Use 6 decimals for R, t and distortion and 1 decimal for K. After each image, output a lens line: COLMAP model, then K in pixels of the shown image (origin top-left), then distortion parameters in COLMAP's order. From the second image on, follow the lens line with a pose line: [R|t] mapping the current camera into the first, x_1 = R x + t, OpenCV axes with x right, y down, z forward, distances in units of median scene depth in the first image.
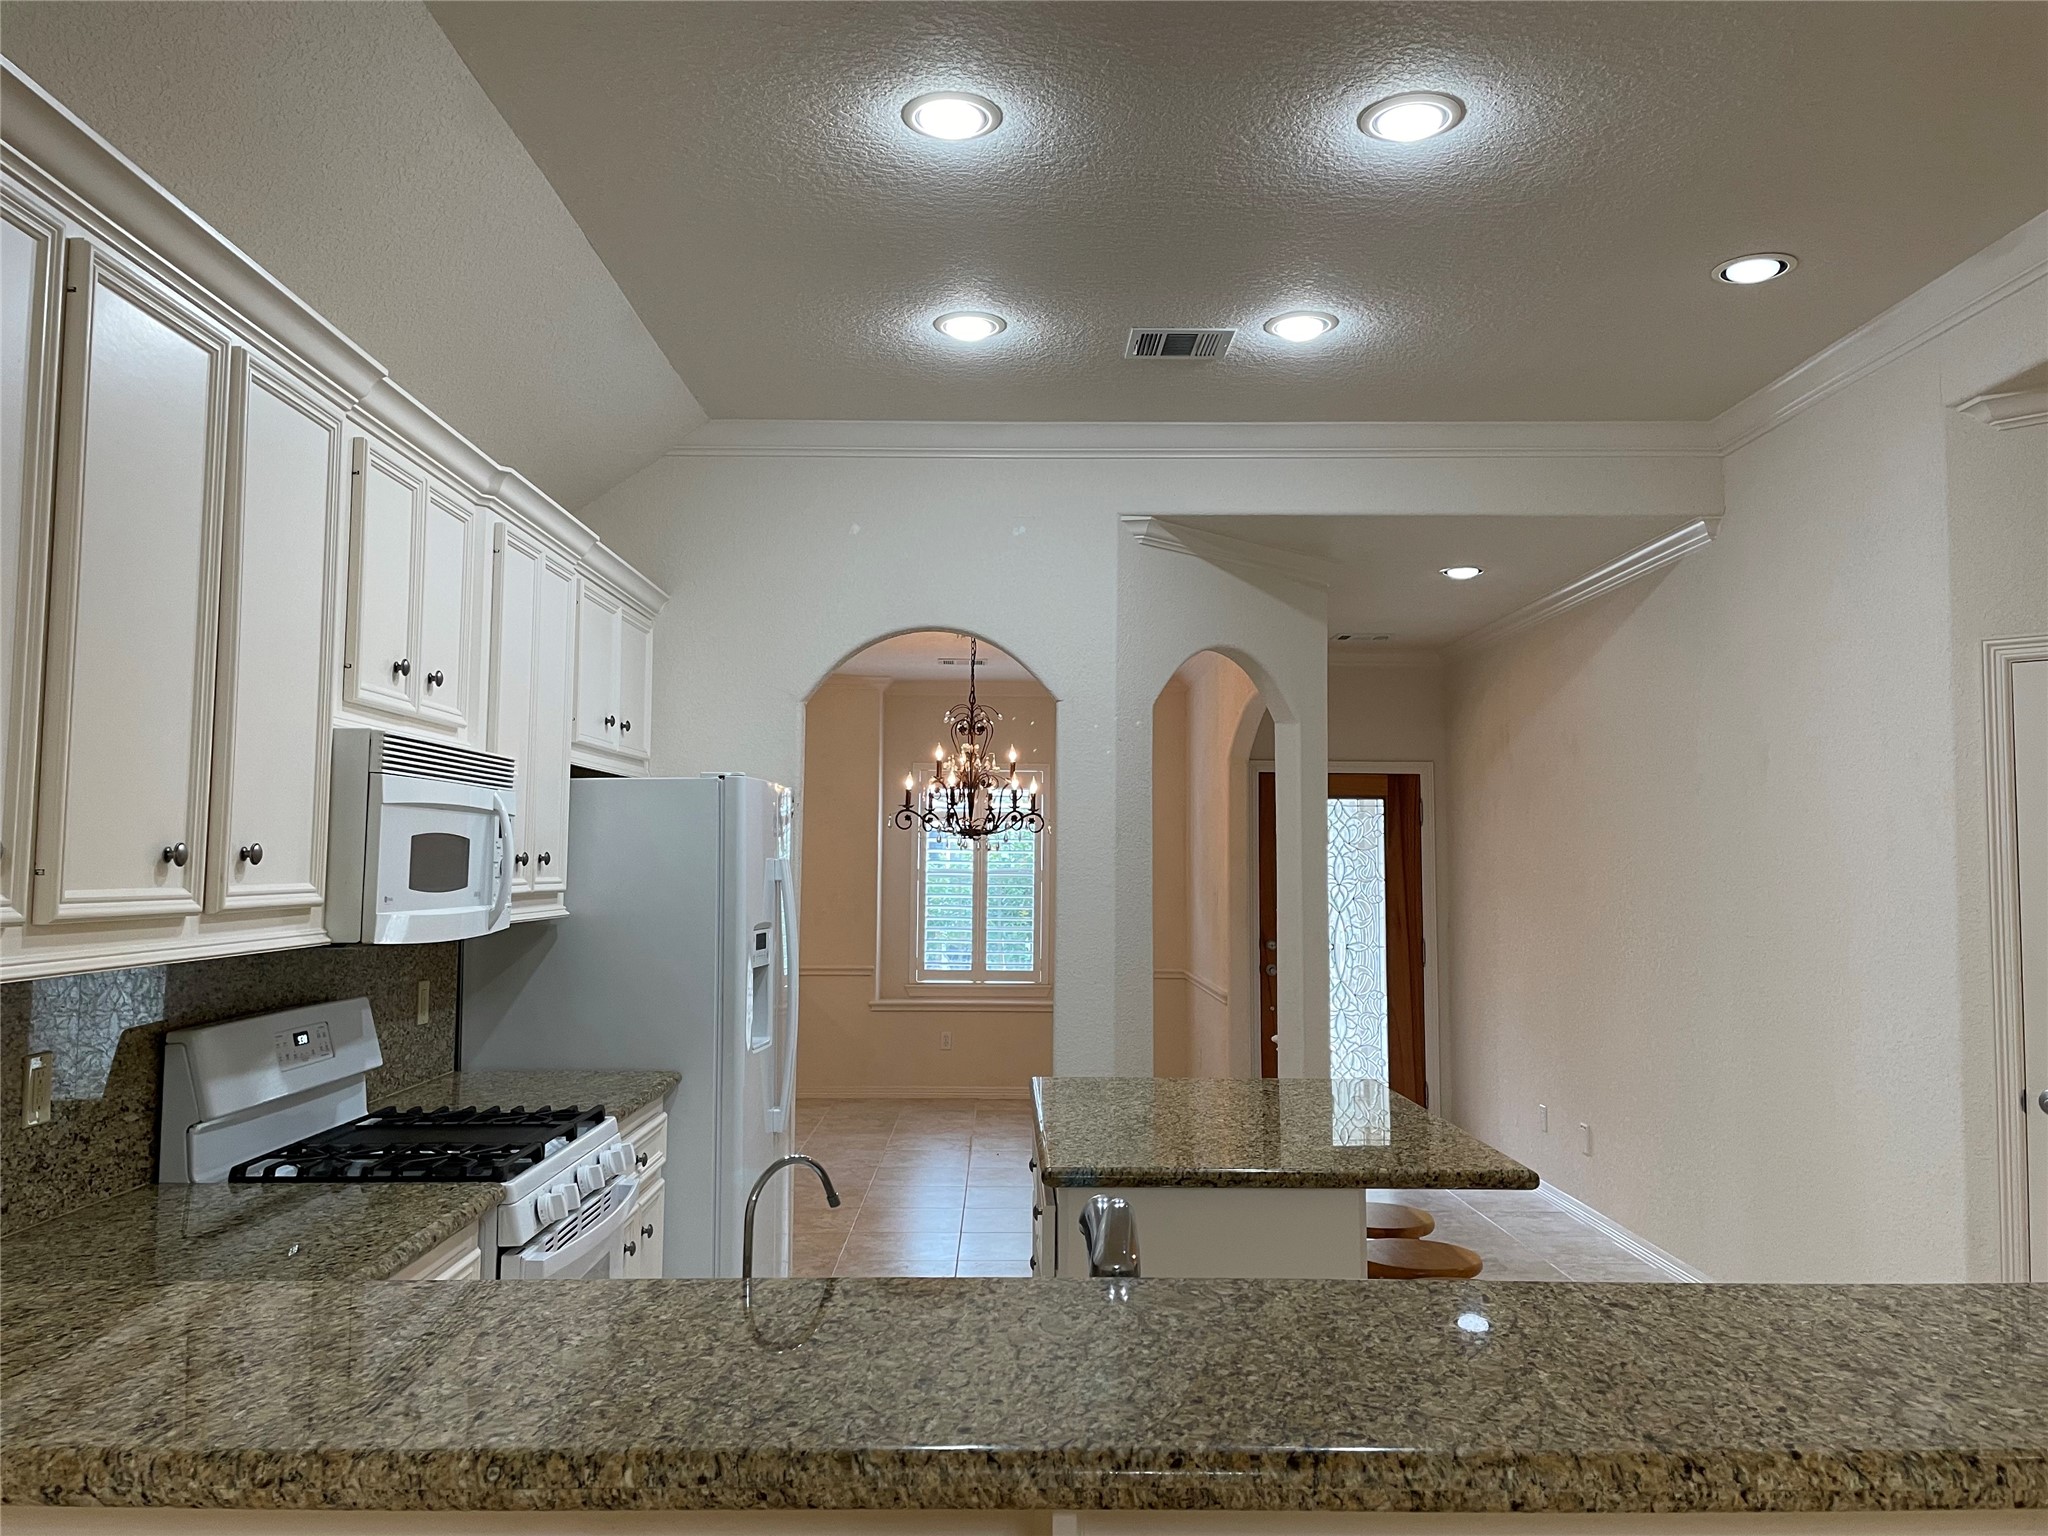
lens RADIAL K [[1539.3, 0, 1023.0], [0, 1539.3, 752.5], [0, 0, 1]] dist [0.098903, -0.124984]
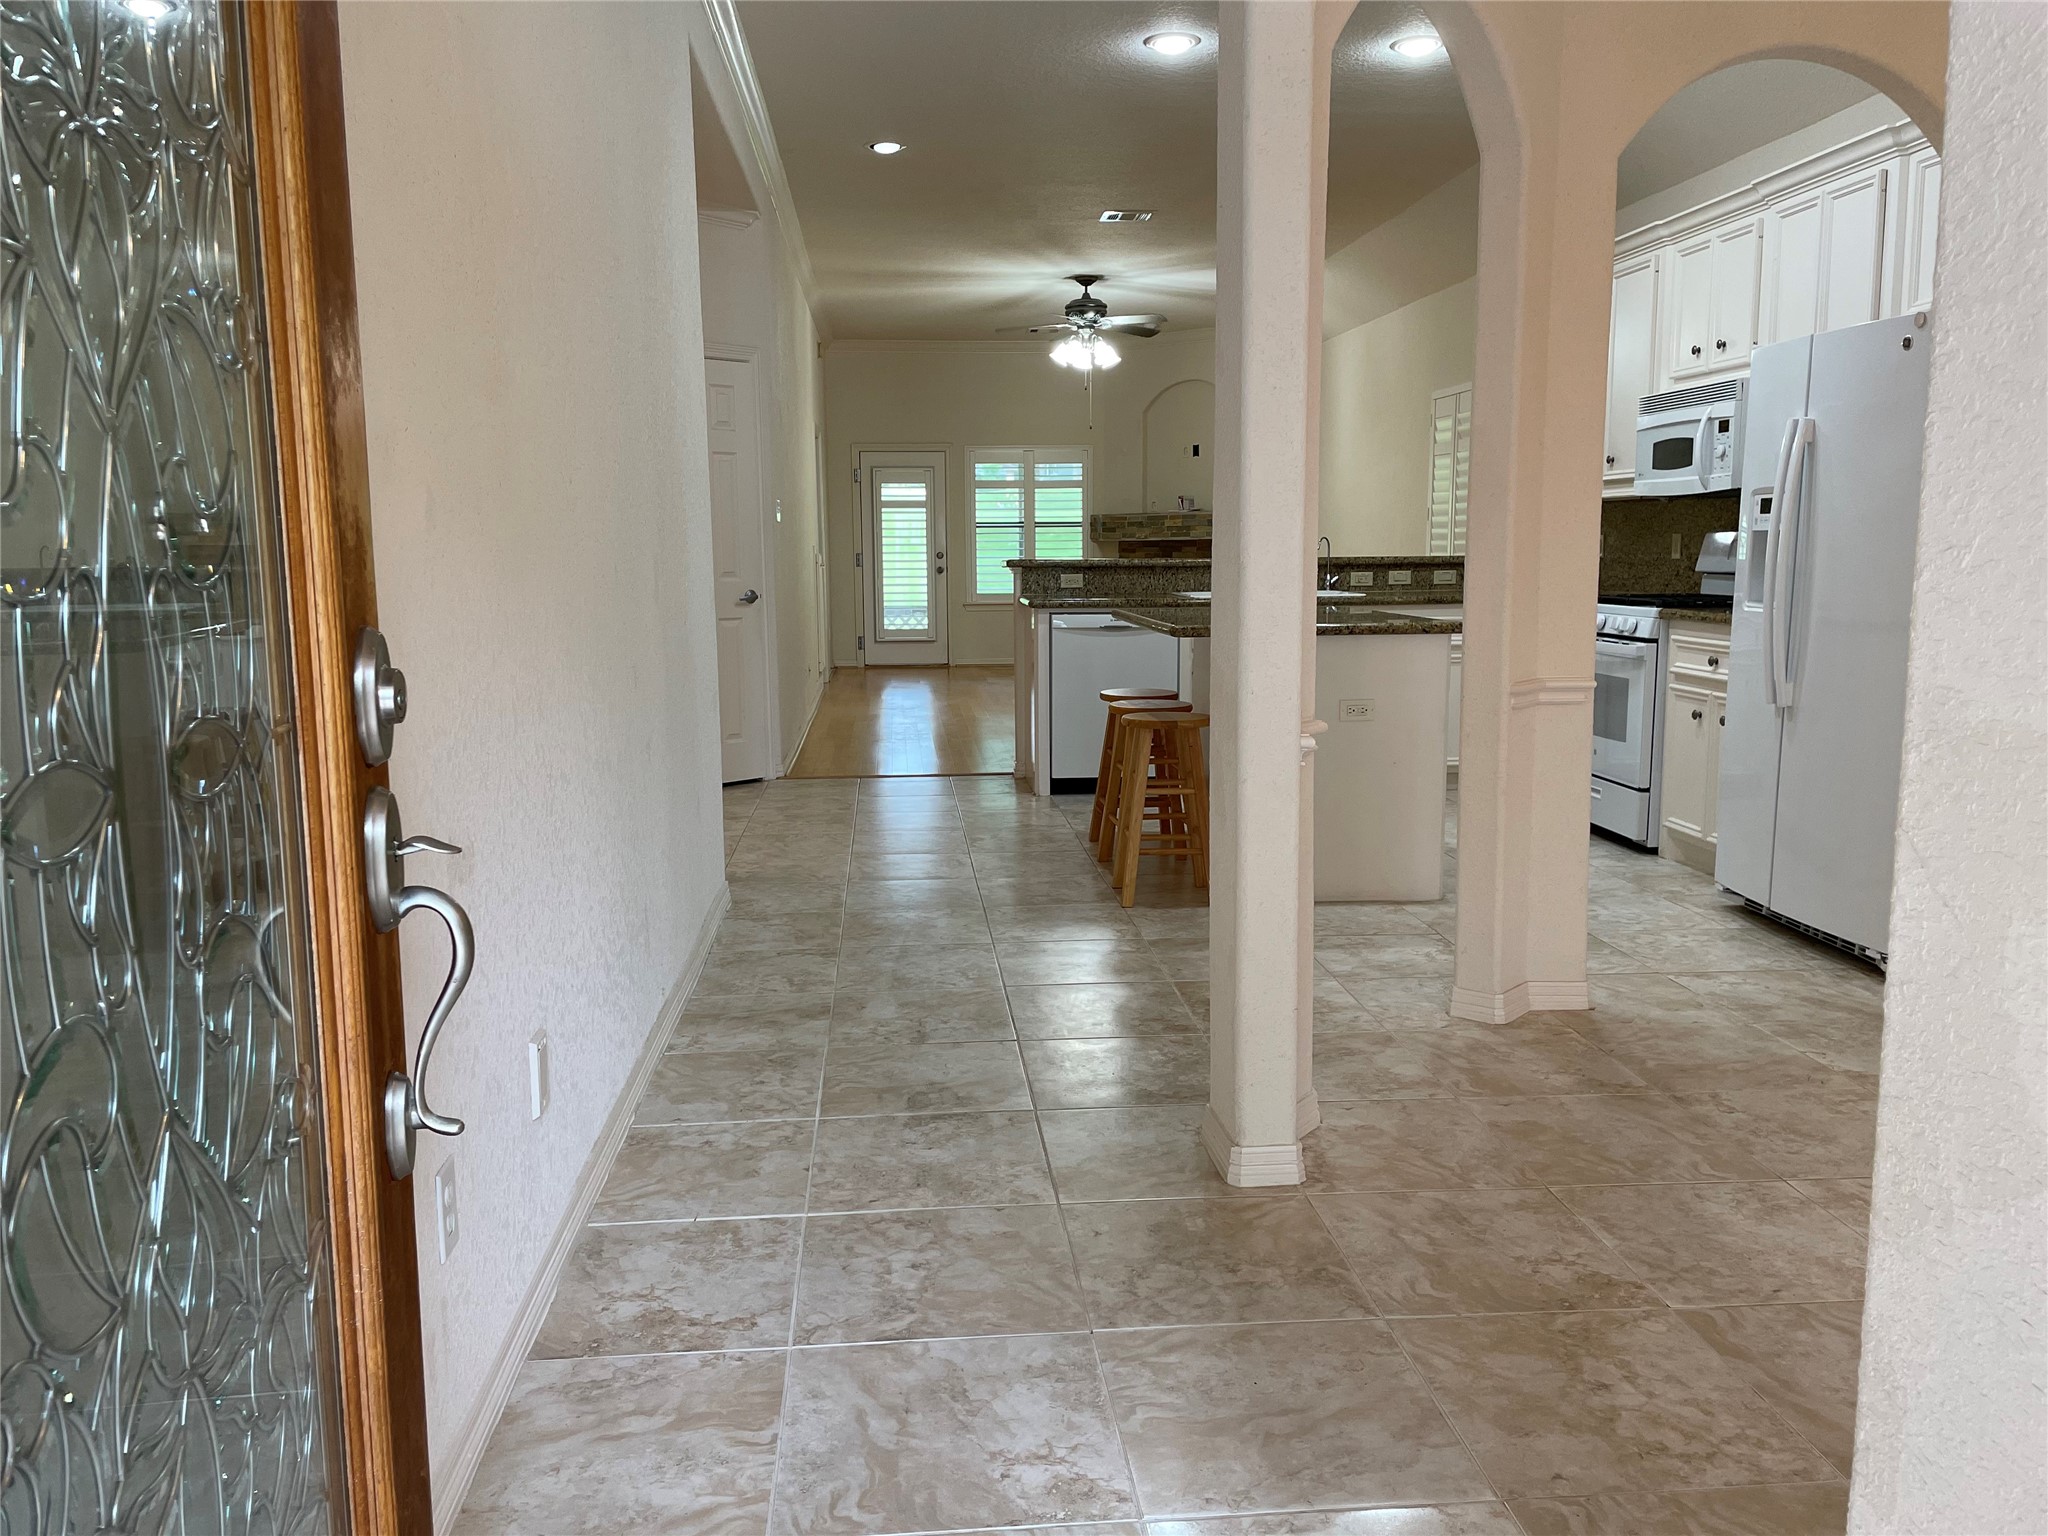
lens RADIAL K [[1539.3, 0, 1023.0], [0, 1539.3, 752.5], [0, 0, 1]] dist [0.098903, -0.124984]
pose [[-0.996855, 0.009676, -0.078655, 0.335001], [0.004659, 0.997957, 0.063725, 0.179804], [0.079110, 0.063158, -0.994863, 1.662062]]
